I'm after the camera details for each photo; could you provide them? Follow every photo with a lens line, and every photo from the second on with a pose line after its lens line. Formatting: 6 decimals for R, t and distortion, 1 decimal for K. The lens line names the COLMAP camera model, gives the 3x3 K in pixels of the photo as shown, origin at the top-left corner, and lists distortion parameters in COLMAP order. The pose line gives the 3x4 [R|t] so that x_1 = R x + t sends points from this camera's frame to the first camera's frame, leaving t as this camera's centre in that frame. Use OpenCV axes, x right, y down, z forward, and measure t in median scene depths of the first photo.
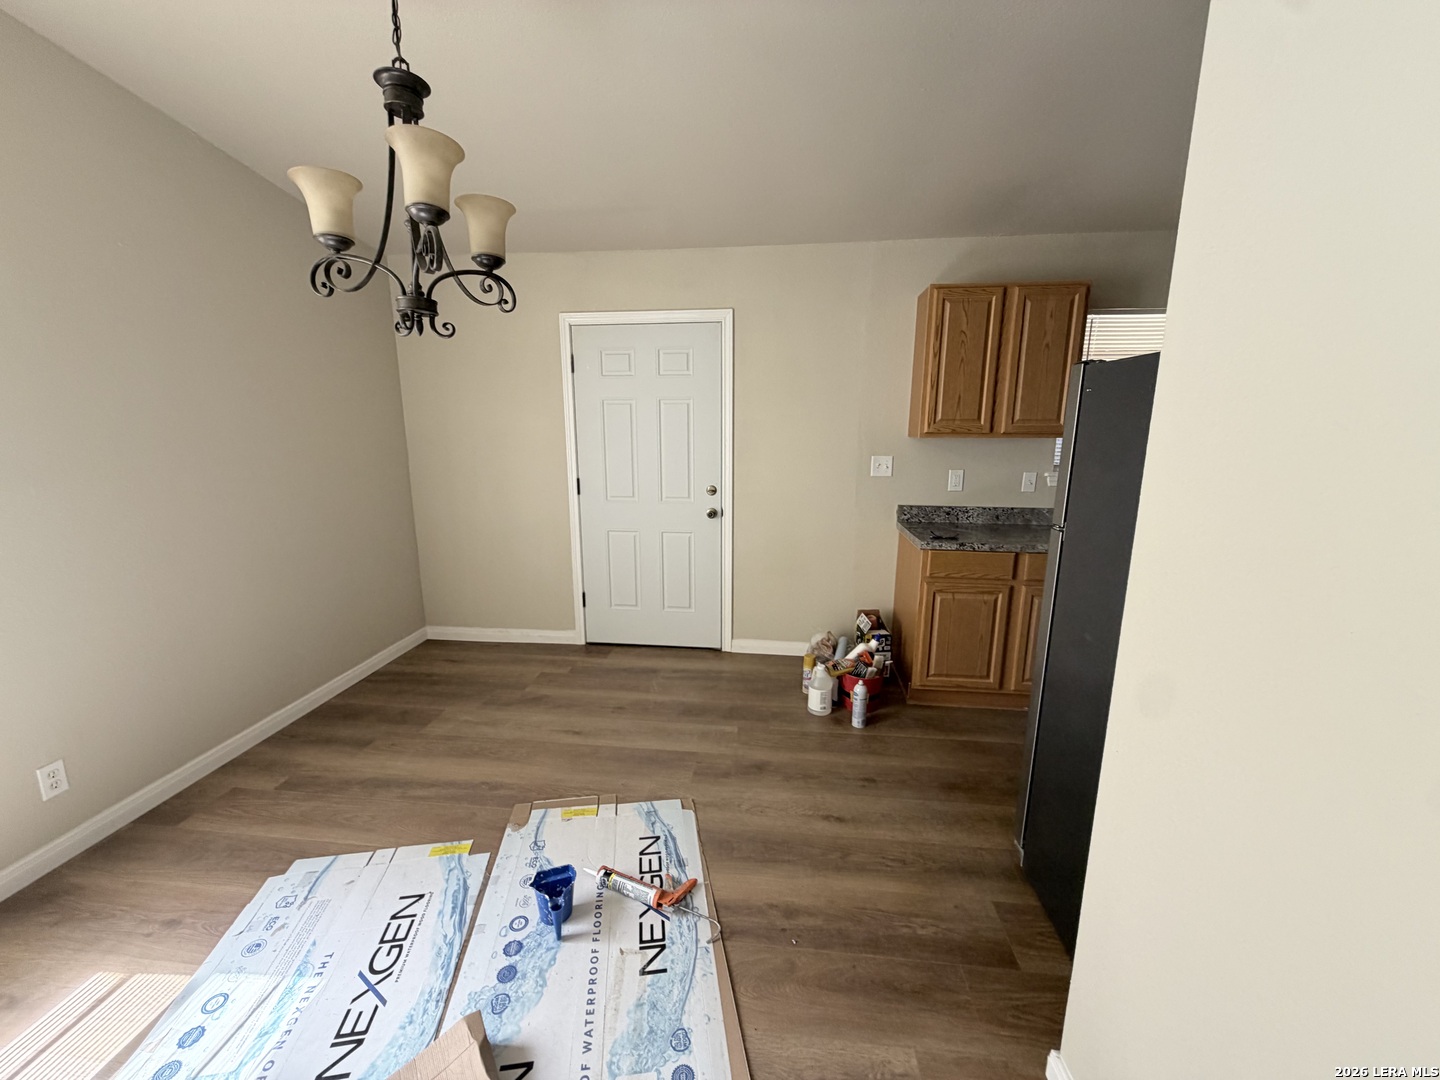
lens RADIAL K [[574.8, 0, 715.0], [0, 574.8, 541.7], [0, 0, 1]] dist [-0.000244, 0.000671]
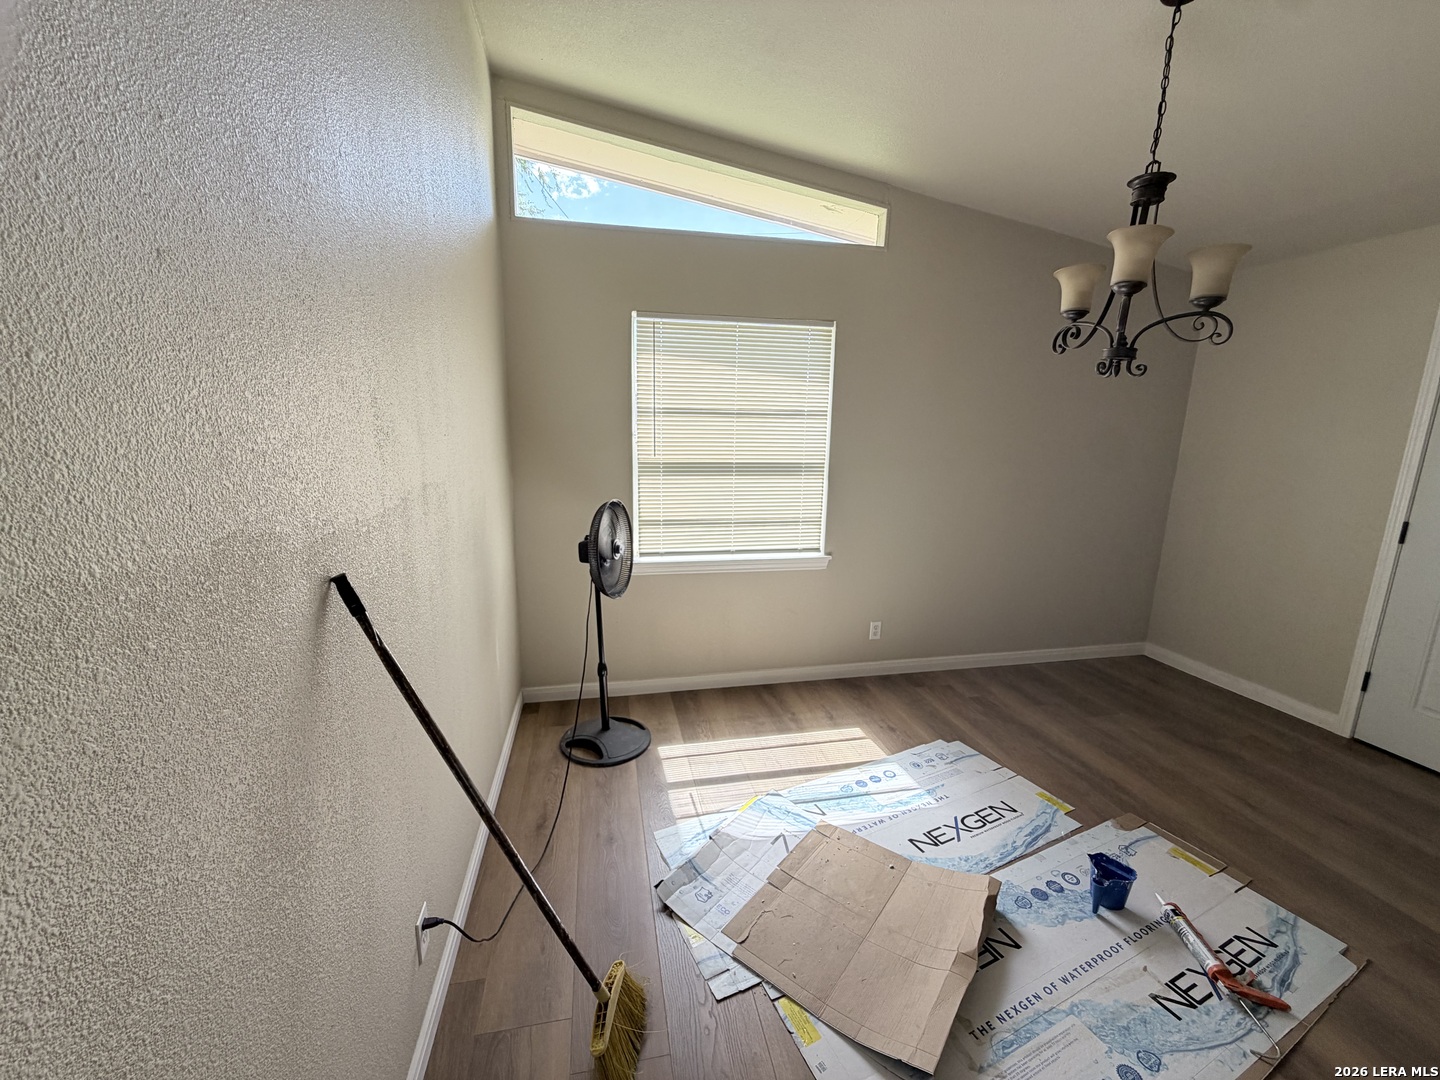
lens RADIAL K [[574.8, 0, 718.6], [0, 574.8, 547.7], [0, 0, 1]] dist [-0.000244, 0.000671]
pose [[0.316859, 0.202942, -0.926507, 0.333600], [-0.209214, 0.967735, 0.140423, 0.007097], [0.925111, 0.149344, 0.349093, -0.139821]]
